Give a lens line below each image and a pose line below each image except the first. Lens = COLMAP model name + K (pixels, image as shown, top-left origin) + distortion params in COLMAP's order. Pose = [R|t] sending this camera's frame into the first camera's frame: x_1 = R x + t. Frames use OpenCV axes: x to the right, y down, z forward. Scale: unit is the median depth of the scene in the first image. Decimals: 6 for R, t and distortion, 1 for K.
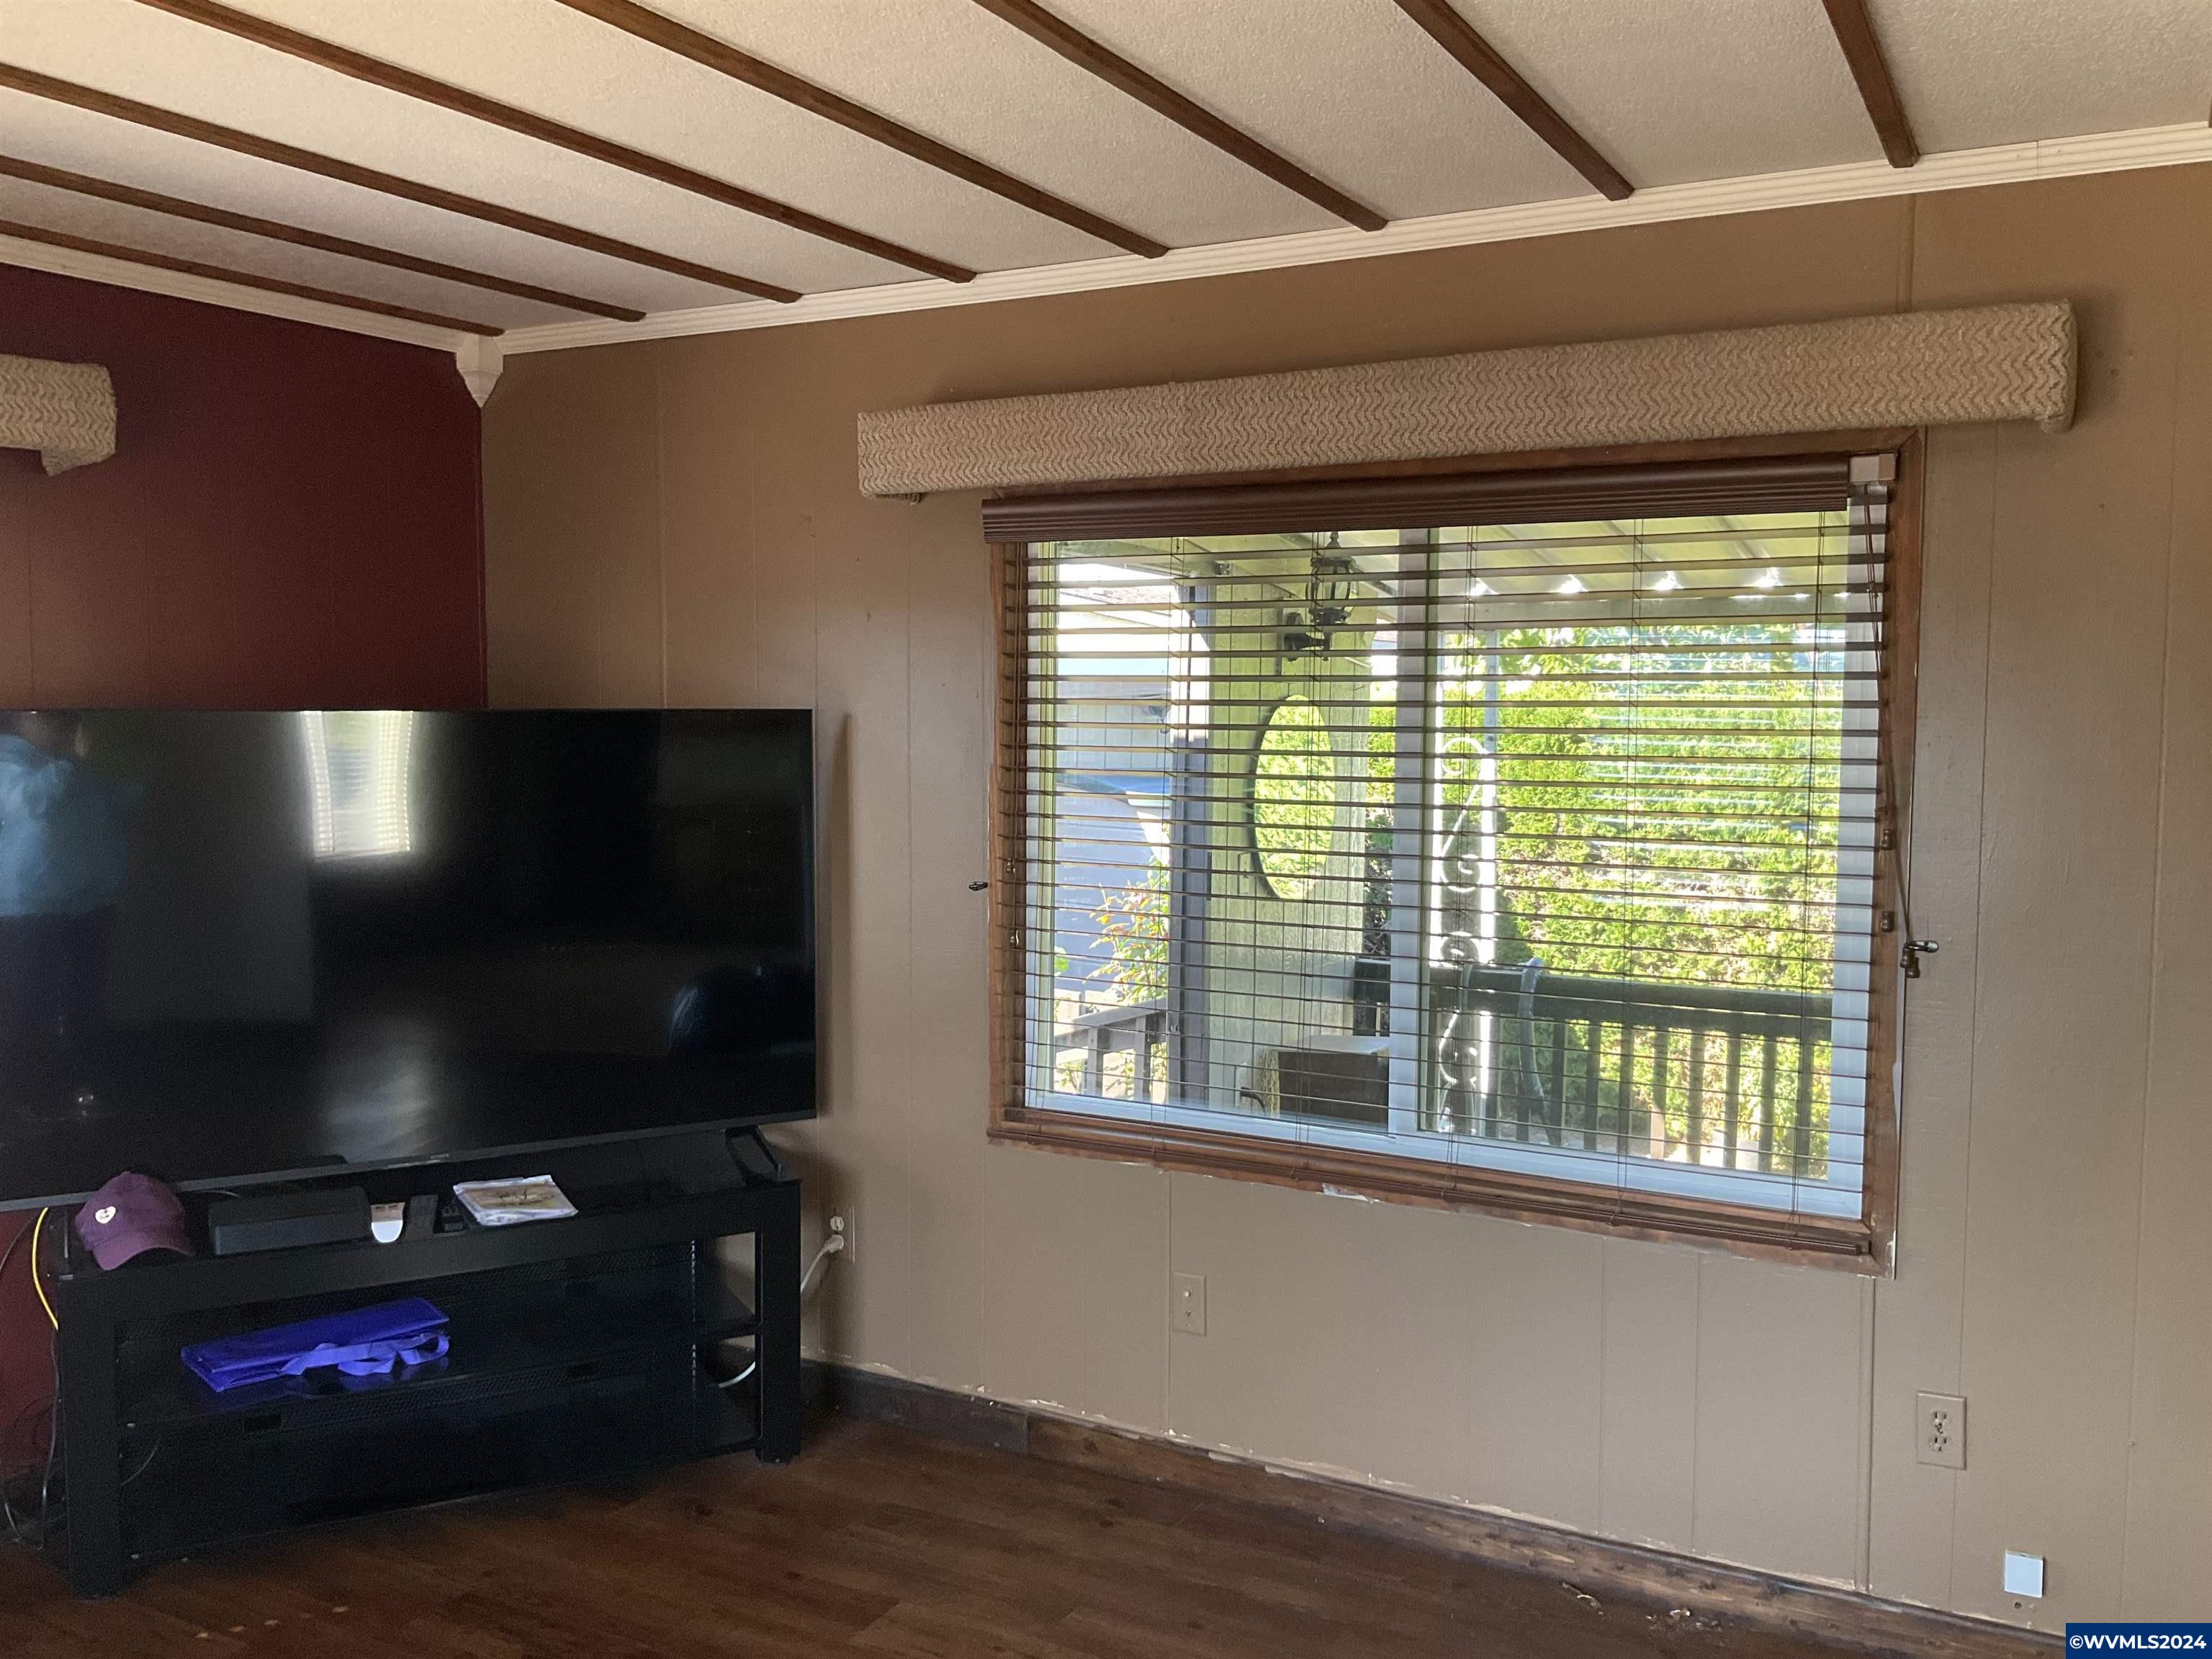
lens RADIAL K [[1831.7, 0, 1106.0], [0, 1831.7, 829.5], [0, 0, 1]] dist [0.118484, -0.255655]
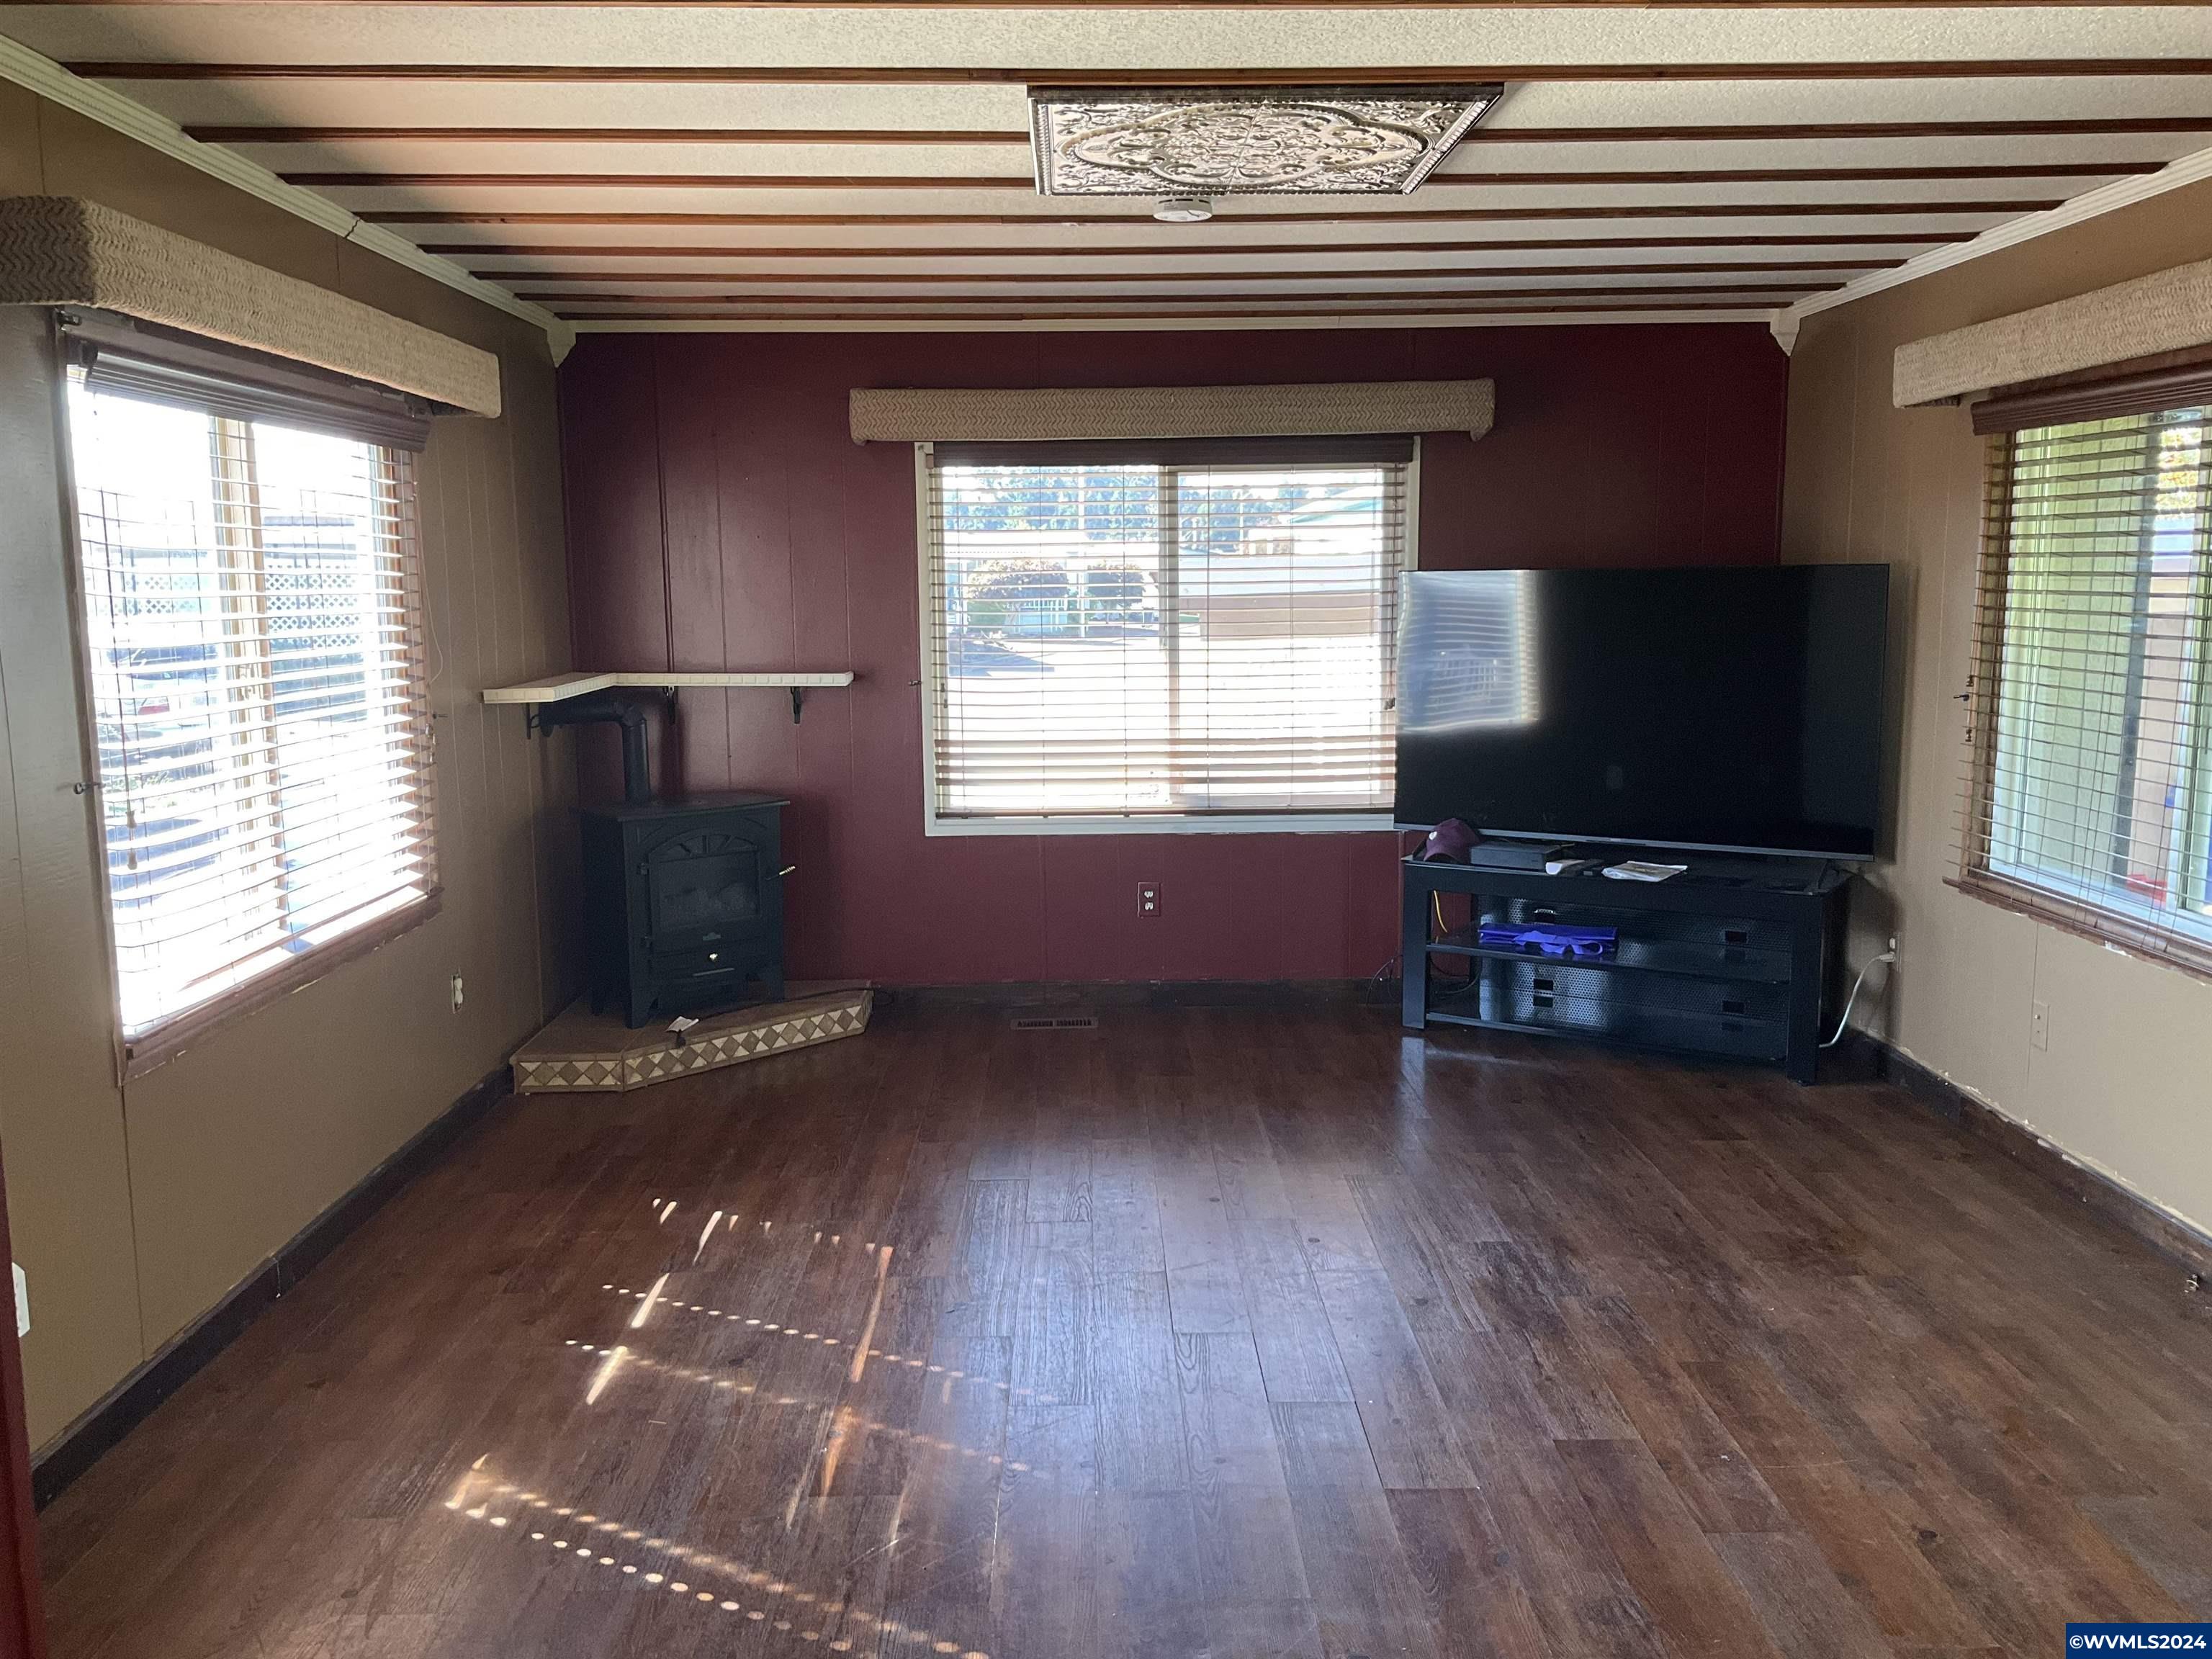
lens RADIAL K [[1831.7, 0, 1106.0], [0, 1831.7, 829.5], [0, 0, 1]] dist [0.118484, -0.255655]
pose [[0.491343, 0.112360, -0.863688, 0.820712], [-0.057170, 0.993666, 0.096745, 0.033187], [0.869088, 0.001842, 0.494654, -0.205944]]
